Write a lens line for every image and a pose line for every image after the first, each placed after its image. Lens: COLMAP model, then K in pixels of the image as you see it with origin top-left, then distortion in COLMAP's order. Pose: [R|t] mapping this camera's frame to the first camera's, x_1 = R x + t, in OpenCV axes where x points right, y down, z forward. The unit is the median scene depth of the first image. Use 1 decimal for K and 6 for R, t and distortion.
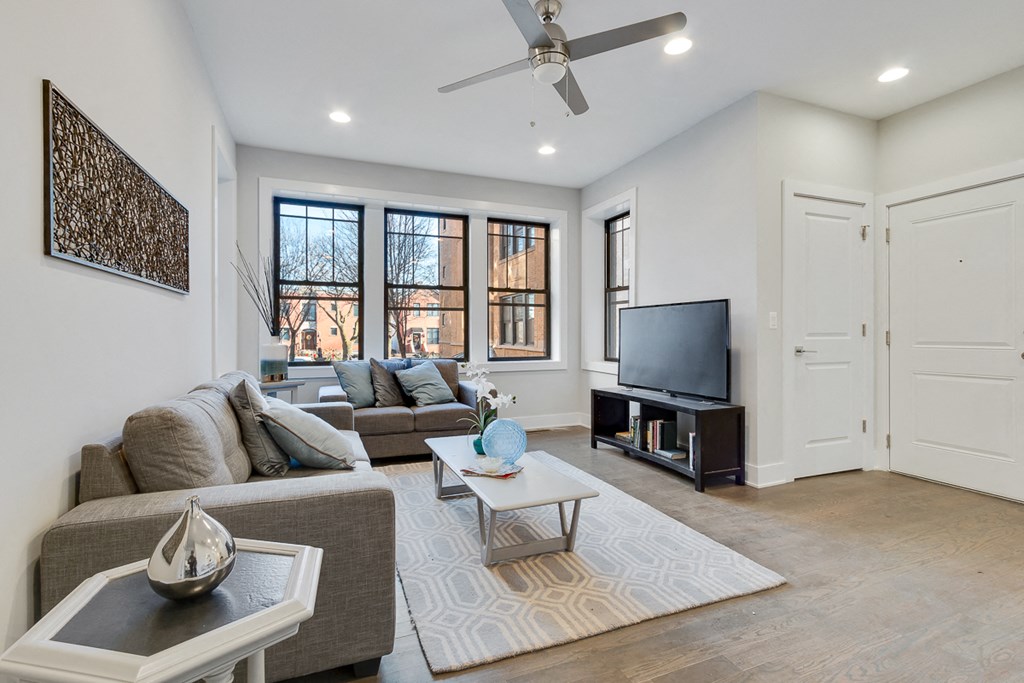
lens RADIAL K [[471.4, 0, 508.5], [0, 471.4, 337.0], [0, 0, 1]] dist [0.017784, 0.000033]
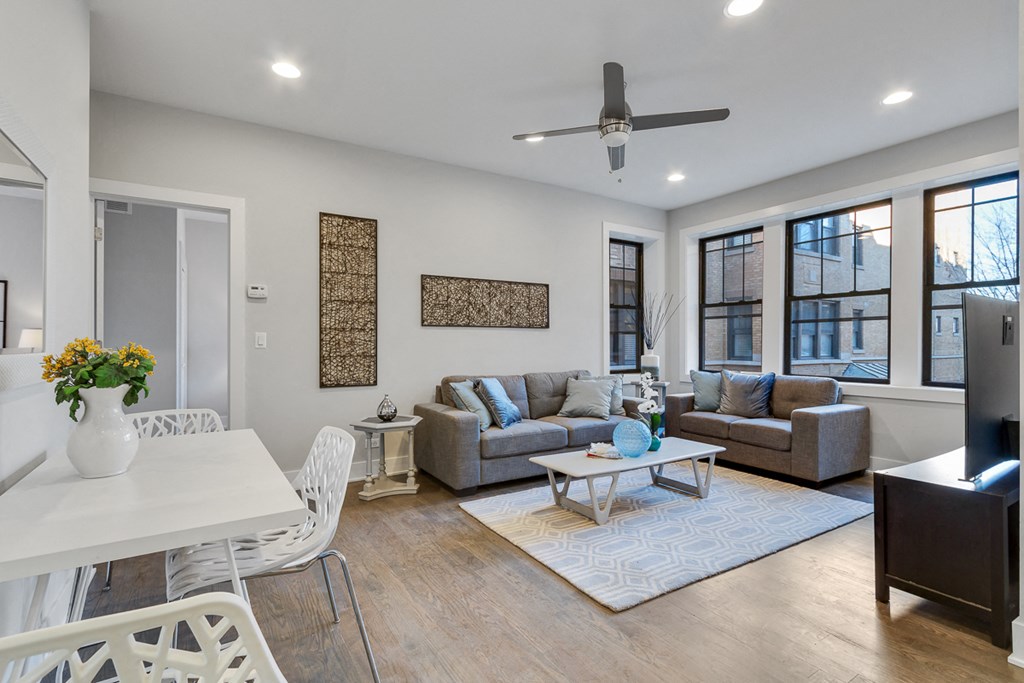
lens RADIAL K [[478.2, 0, 509.7], [0, 478.2, 334.3], [0, 0, 1]] dist [-0.000845, 0.000010]
pose [[0.164087, -0.023110, -0.986175, 1.114358], [-0.007799, 0.999664, -0.024724, -0.009133], [0.986415, 0.011748, 0.163852, 0.468704]]
